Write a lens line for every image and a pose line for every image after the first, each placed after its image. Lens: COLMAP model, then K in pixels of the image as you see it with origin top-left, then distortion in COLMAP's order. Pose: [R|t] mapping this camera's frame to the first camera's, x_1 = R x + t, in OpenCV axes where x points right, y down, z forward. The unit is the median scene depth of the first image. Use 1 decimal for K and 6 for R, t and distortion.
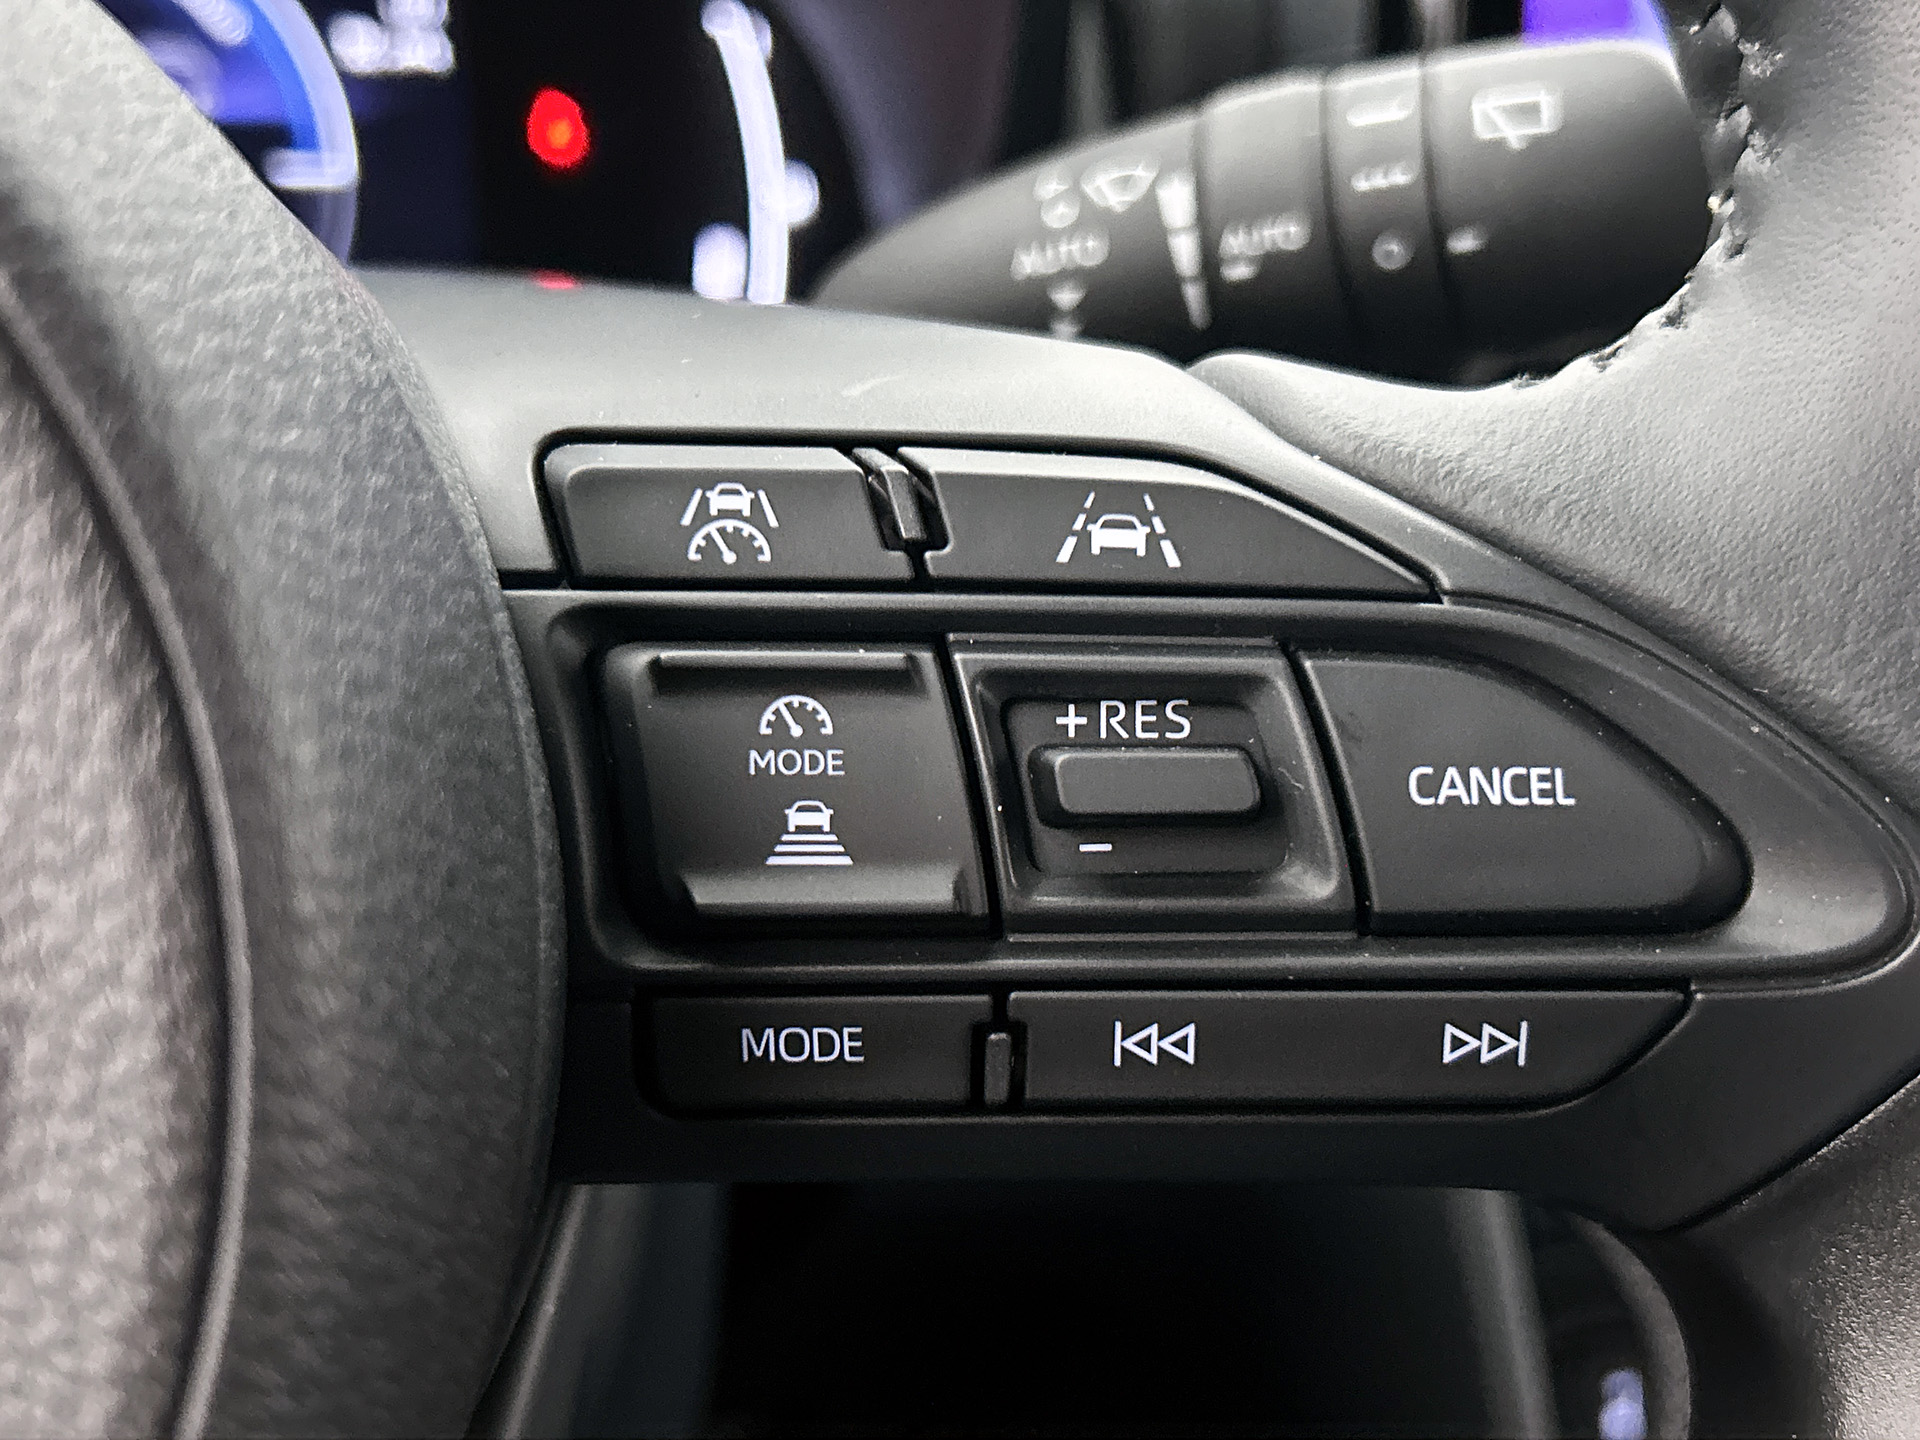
lens RADIAL K [[2067.1, 0, 960.0], [0, 2067.1, 720.0], [0, 0, 1]] dist [0.184520, -0.685910]
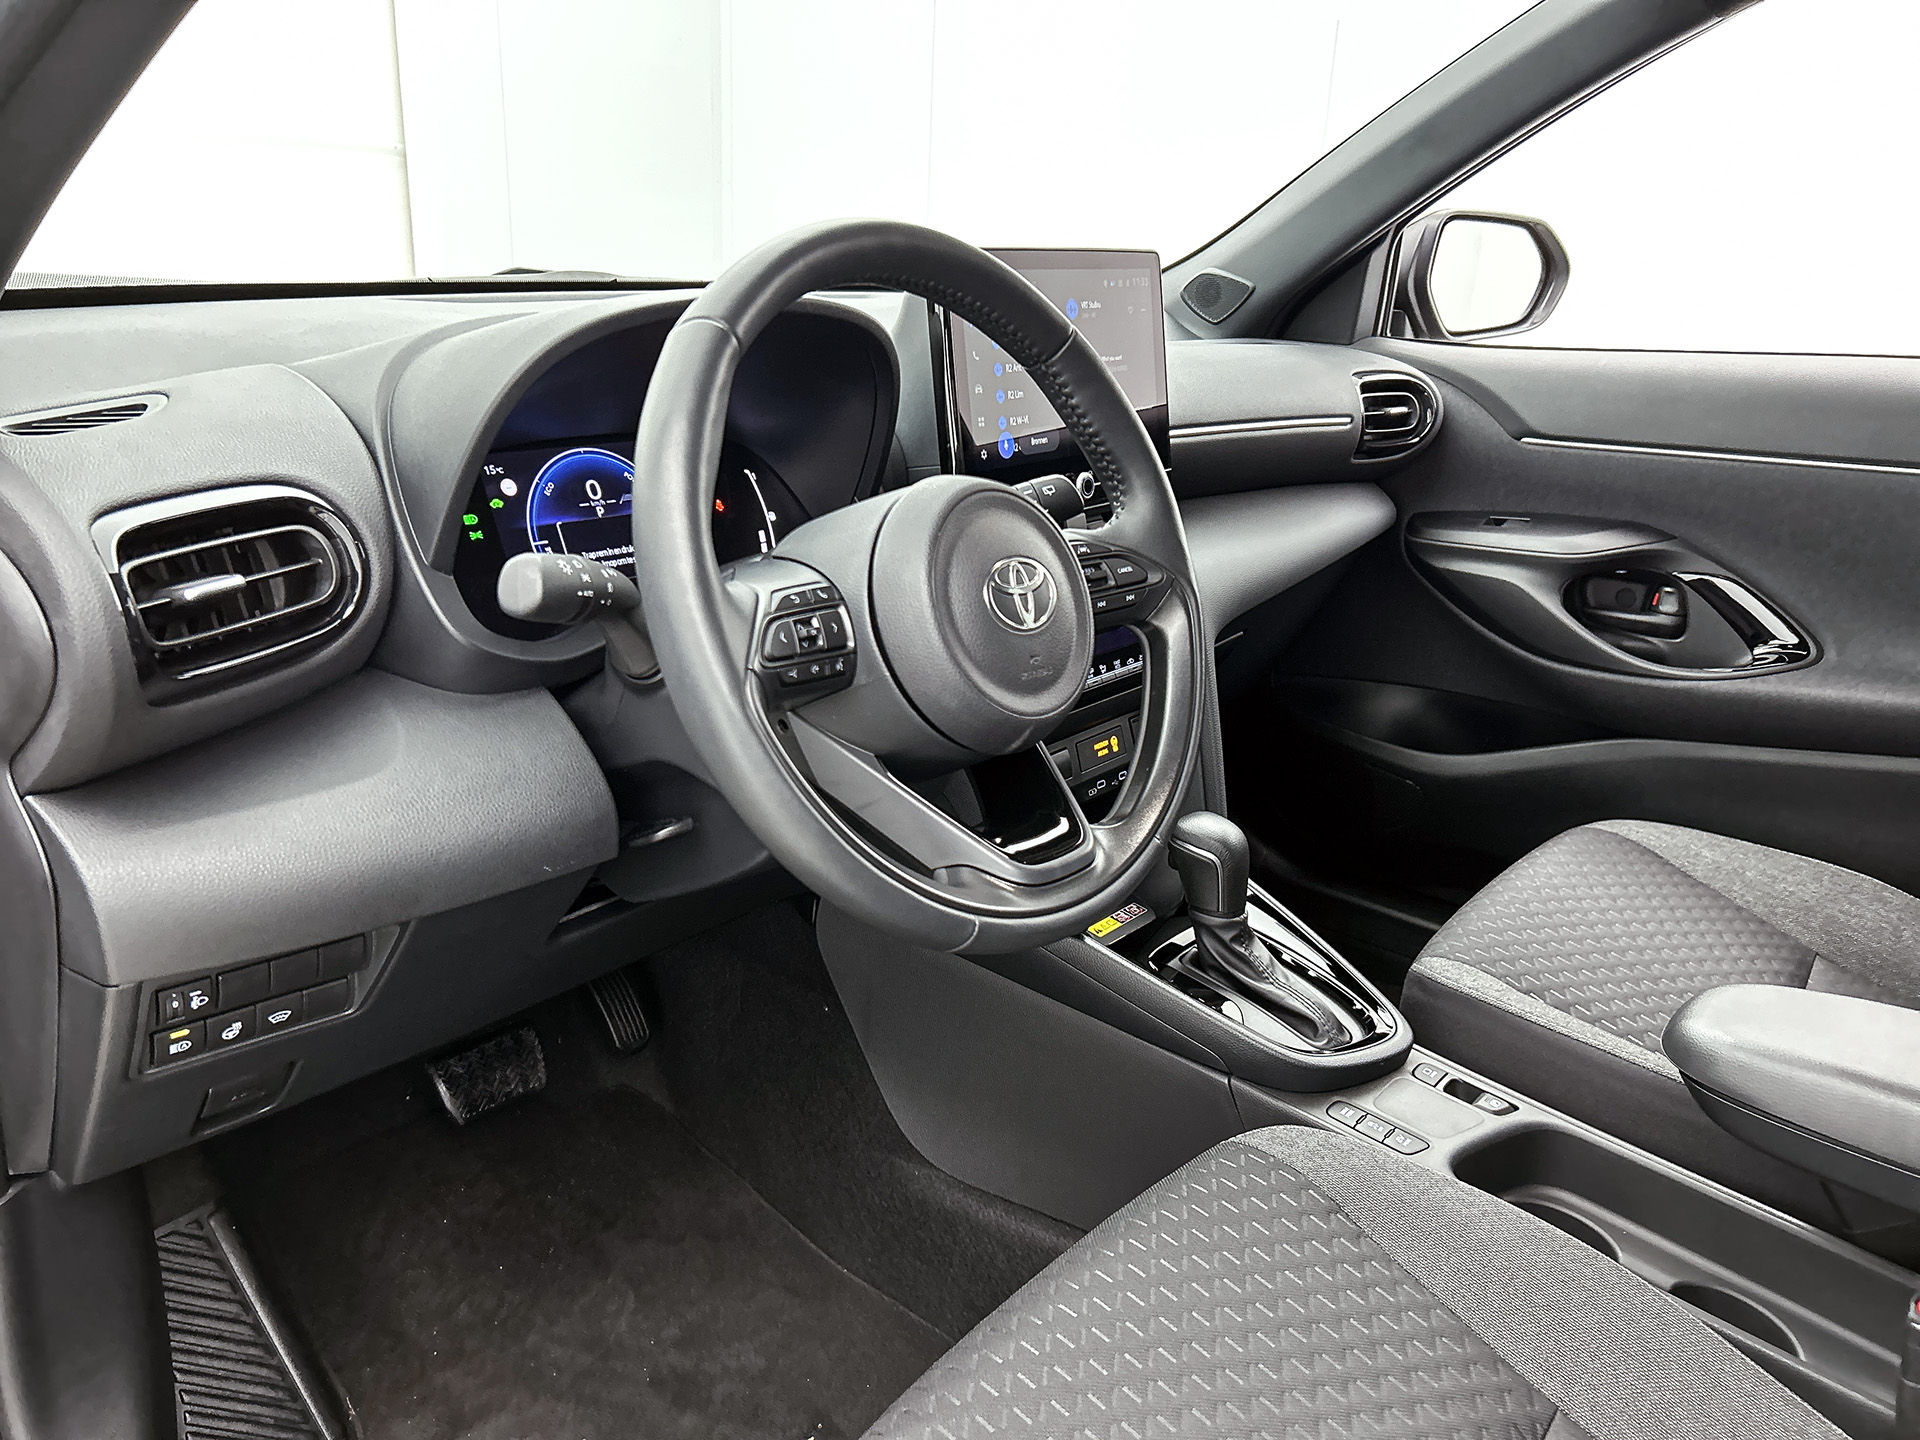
lens RADIAL K [[1491.3, 0, 960.0], [0, 1491.3, 720.0], [0, 0, 1]] dist [0.000244, -0.005253]
pose [[0.806412, -0.192059, 0.559297, -3.954907], [0.221728, 0.974991, 0.015111, 0.397910], [-0.548212, 0.111827, 0.828829, -3.799747]]
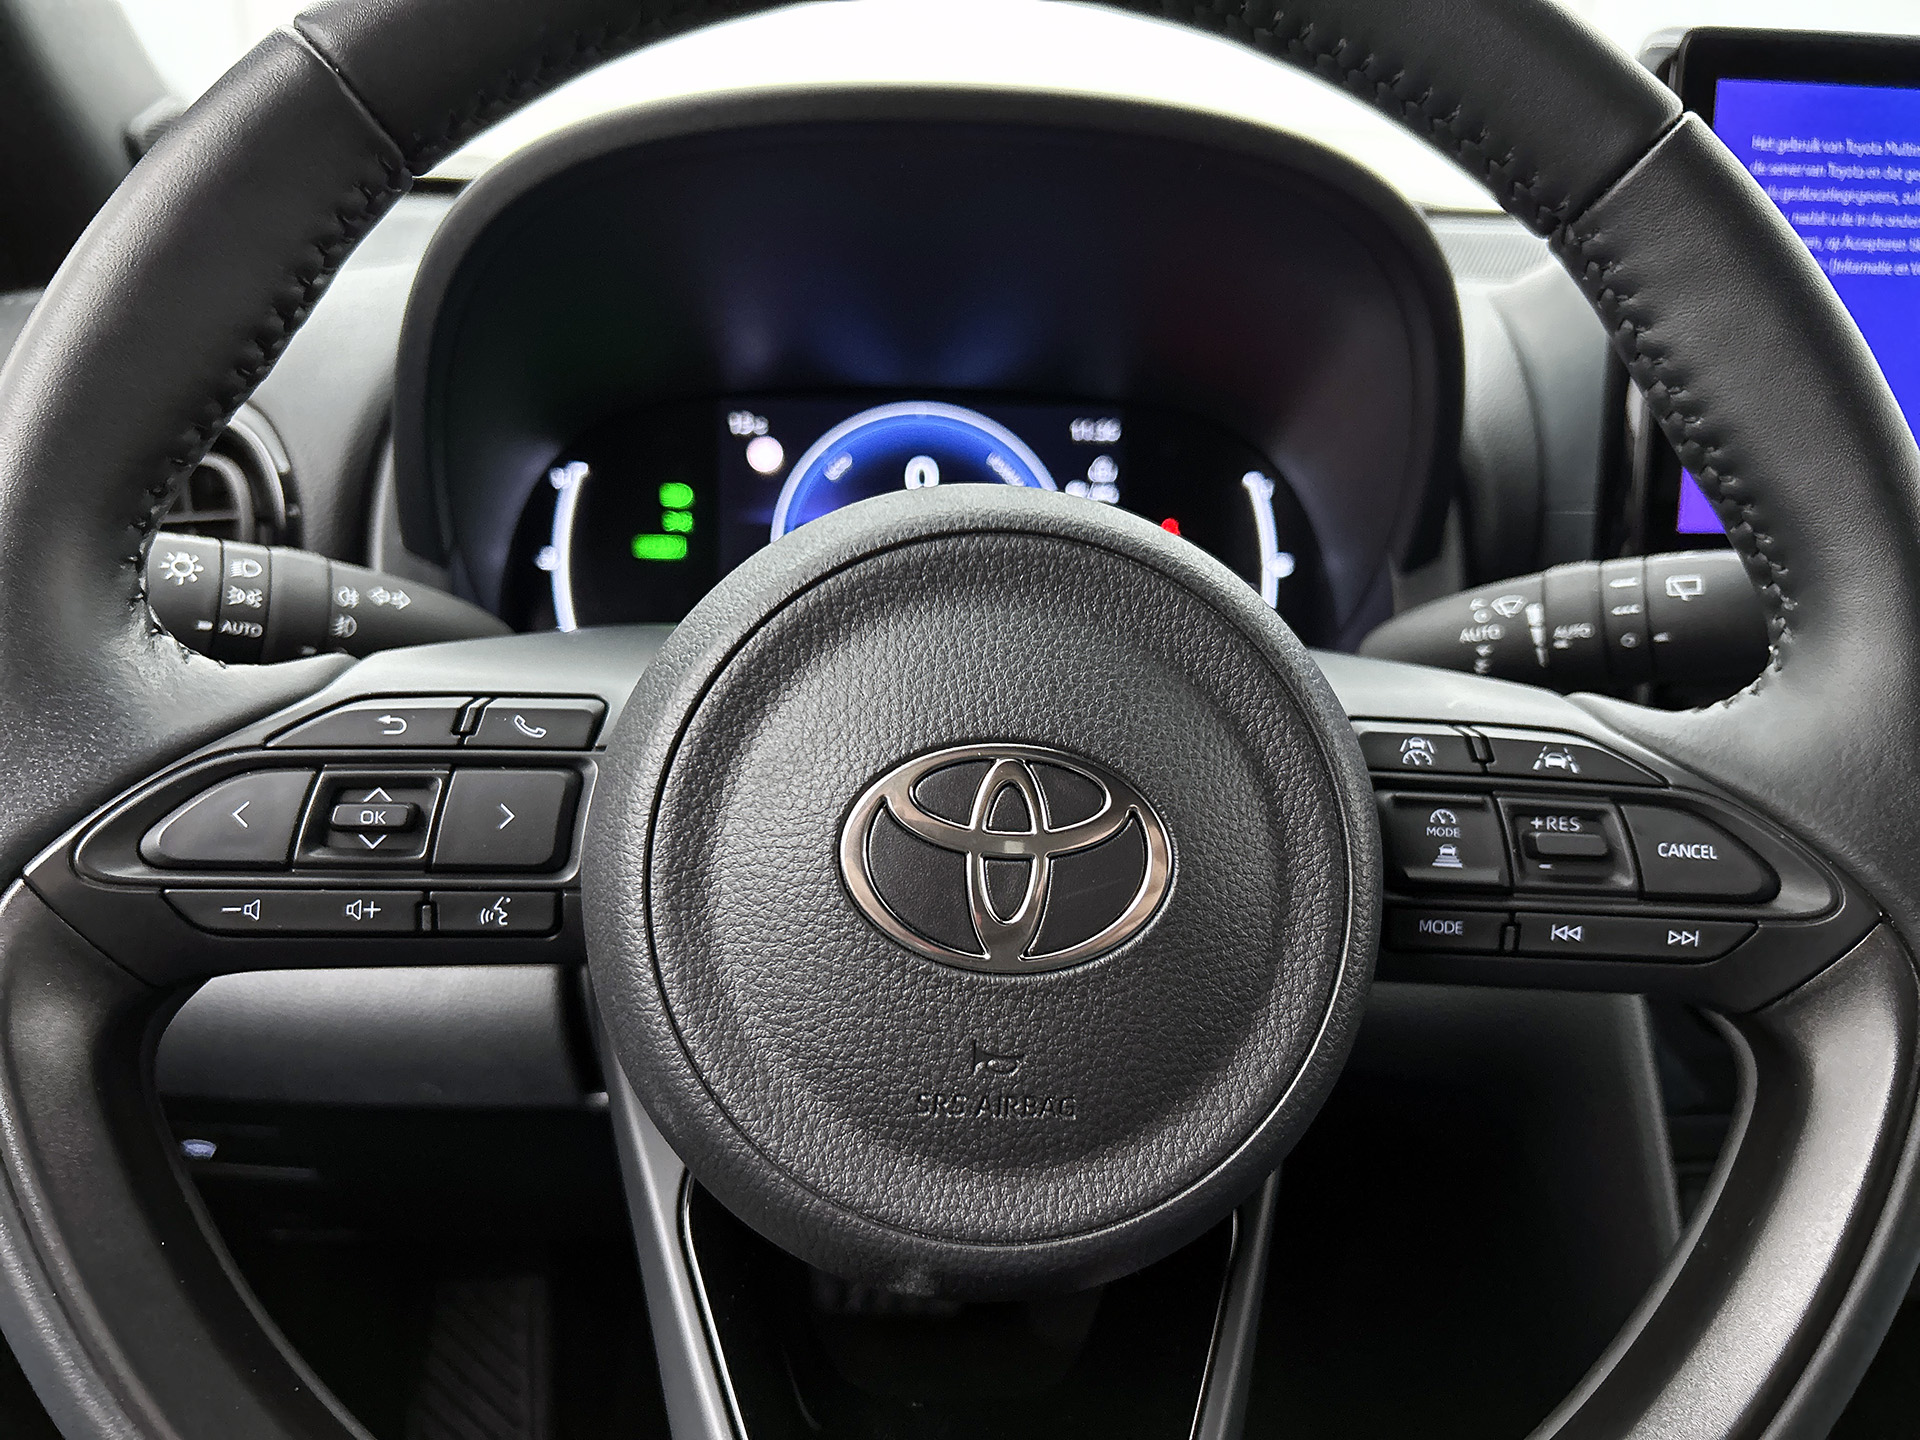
lens RADIAL K [[1491.3, 0, 960.0], [0, 1491.3, 720.0], [0, 0, 1]] dist [0.000244, -0.005253]
pose [[0.986449, 0.038852, -0.159401, -0.422297], [-0.051252, 0.995909, -0.074427, 0.054444], [0.155857, 0.081588, 0.984404, -1.226732]]
